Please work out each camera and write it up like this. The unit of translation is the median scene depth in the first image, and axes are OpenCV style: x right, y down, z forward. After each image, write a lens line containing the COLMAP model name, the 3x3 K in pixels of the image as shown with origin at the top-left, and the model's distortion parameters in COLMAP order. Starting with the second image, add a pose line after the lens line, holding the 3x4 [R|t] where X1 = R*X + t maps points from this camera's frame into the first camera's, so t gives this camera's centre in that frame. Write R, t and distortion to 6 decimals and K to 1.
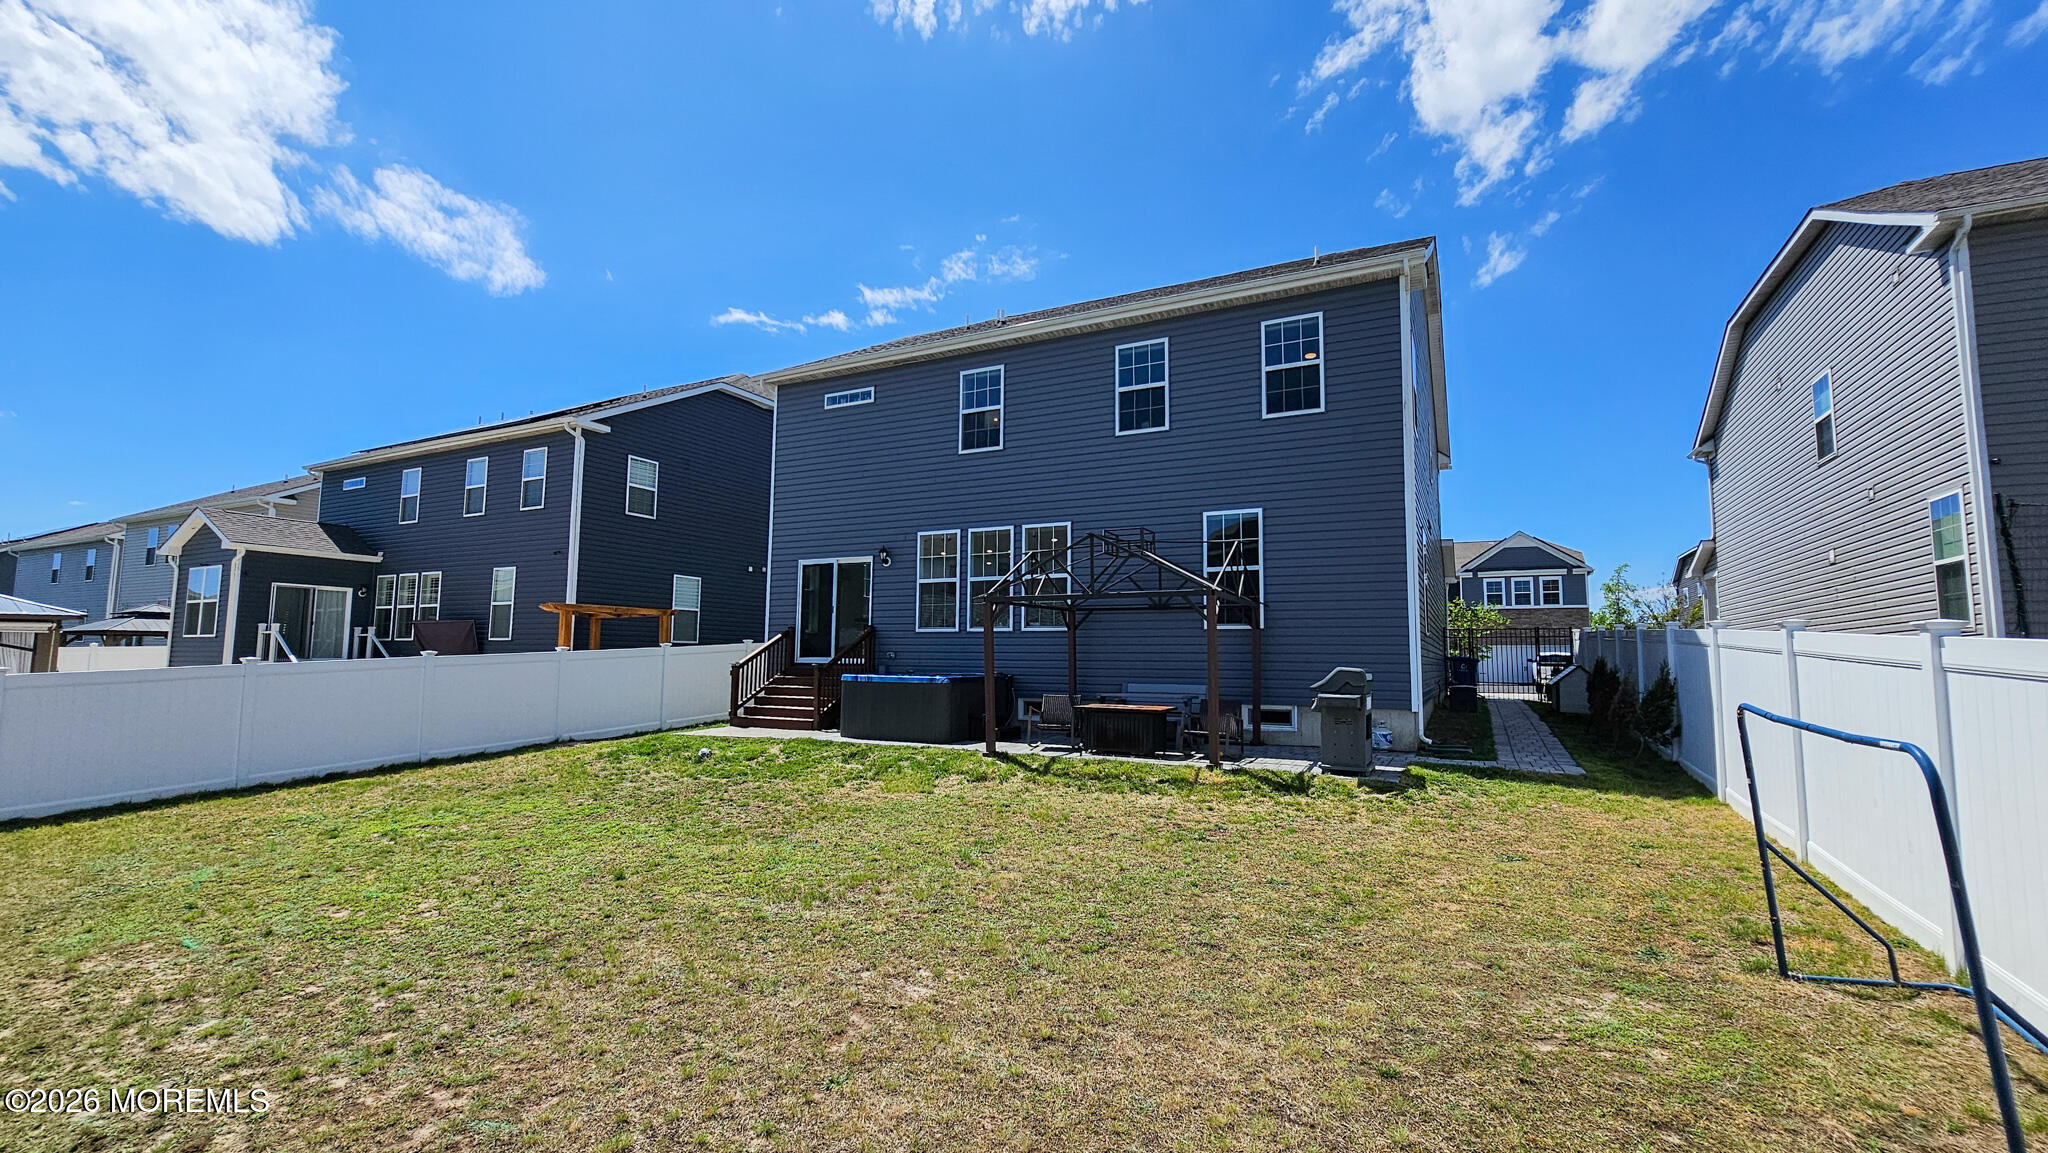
lens RADIAL K [[872.0, 0, 1026.9], [0, 872.0, 580.7], [0, 0, 1]] dist [0.001109, 0.000798]
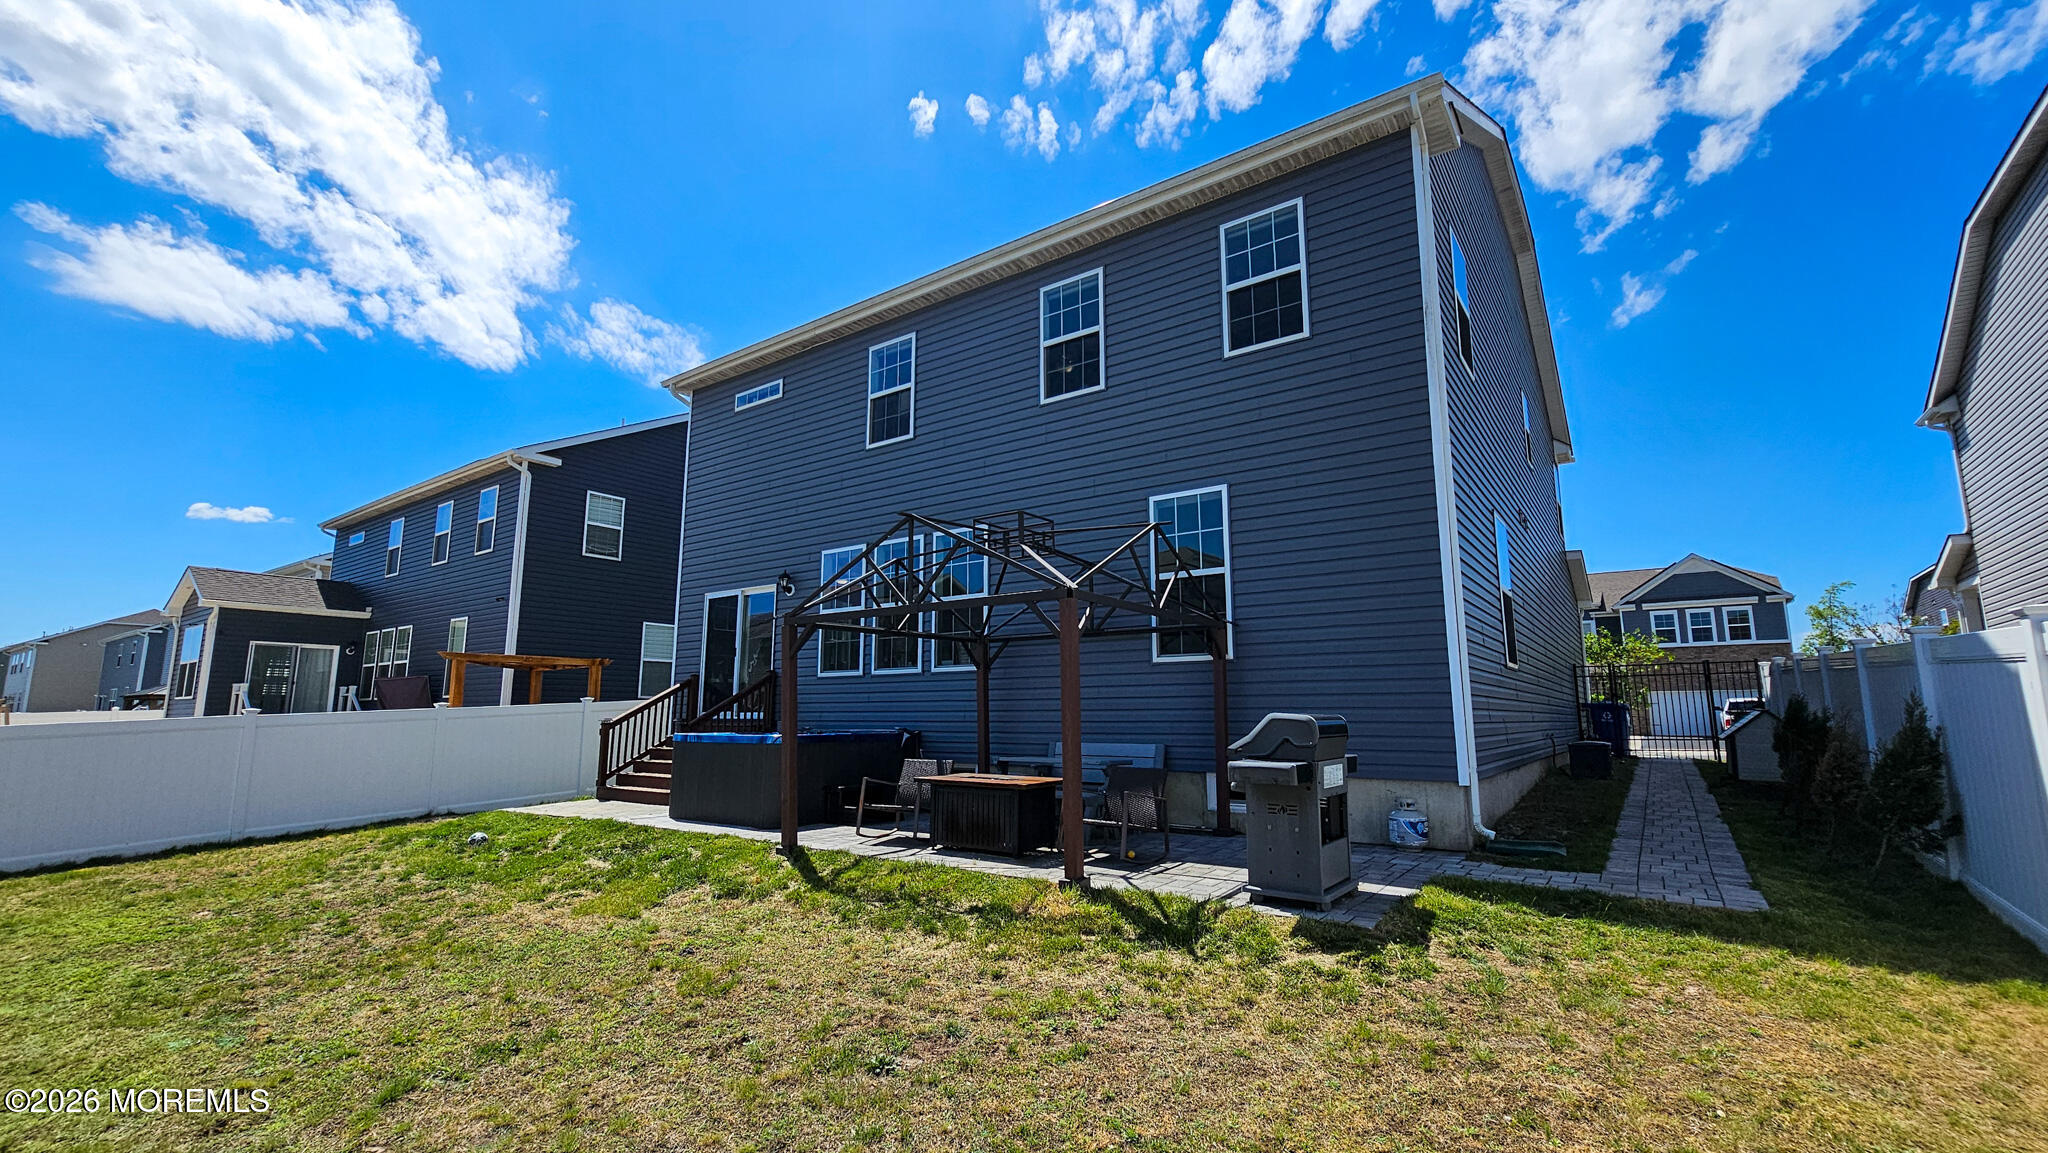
lens RADIAL K [[872.0, 0, 1026.9], [0, 872.0, 580.7], [0, 0, 1]] dist [0.001109, 0.000798]
pose [[0.988517, -0.033795, -0.147281, 0.172037], [0.024286, 0.997531, -0.065892, 0.027871], [0.149145, 0.061558, 0.986897, 0.243362]]
